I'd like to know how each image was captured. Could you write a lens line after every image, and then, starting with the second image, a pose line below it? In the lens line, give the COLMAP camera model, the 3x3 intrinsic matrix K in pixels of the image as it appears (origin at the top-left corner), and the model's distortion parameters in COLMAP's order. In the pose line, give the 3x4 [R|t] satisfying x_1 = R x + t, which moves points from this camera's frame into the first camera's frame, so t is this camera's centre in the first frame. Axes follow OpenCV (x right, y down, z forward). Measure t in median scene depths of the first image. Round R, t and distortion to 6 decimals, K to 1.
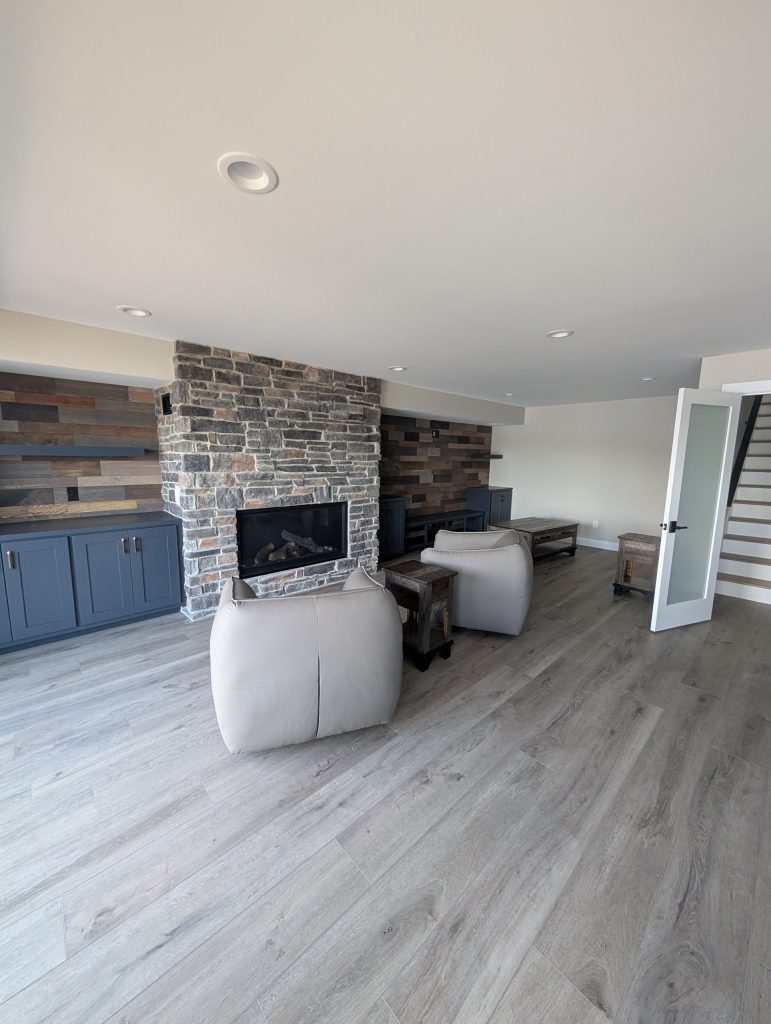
lens RADIAL K [[386.5, 0, 382.9], [0, 386.5, 512.1], [0, 0, 1]] dist [-0.002524, 0.000375]
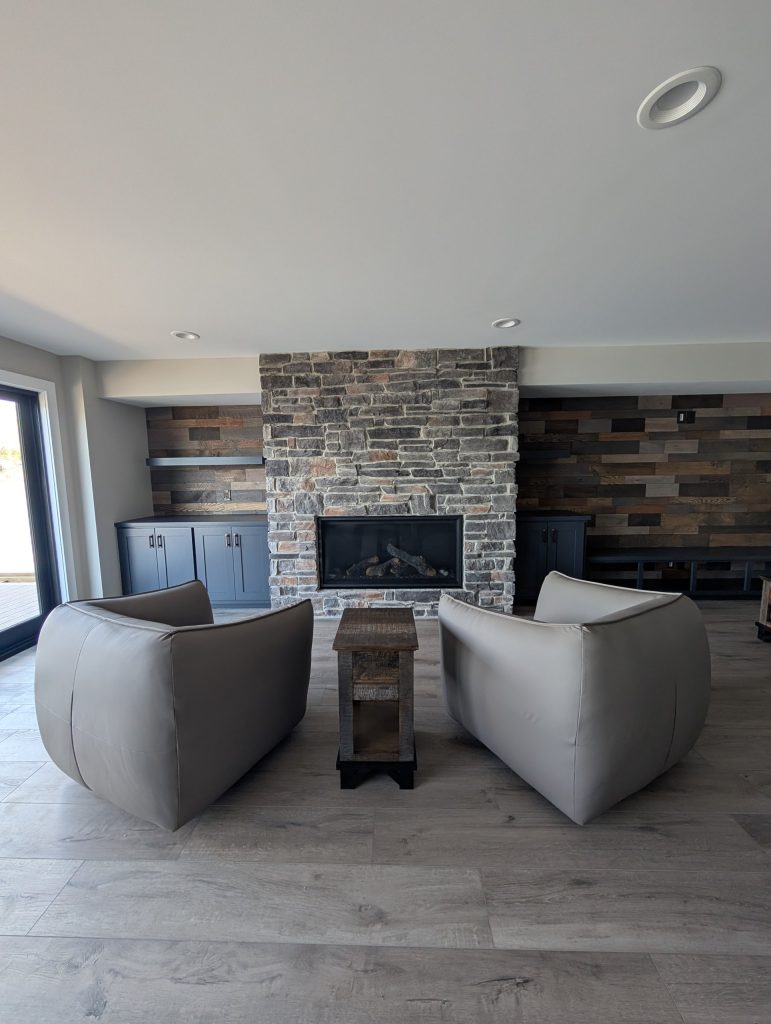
lens RADIAL K [[386.5, 0, 385.7], [0, 386.5, 511.5], [0, 0, 1]] dist [-0.002524, 0.000375]
pose [[0.711583, 0.049669, -0.700844, 0.393341], [-0.075108, 0.997160, -0.005590, -0.022961], [0.698576, 0.056617, 0.713293, 0.401833]]
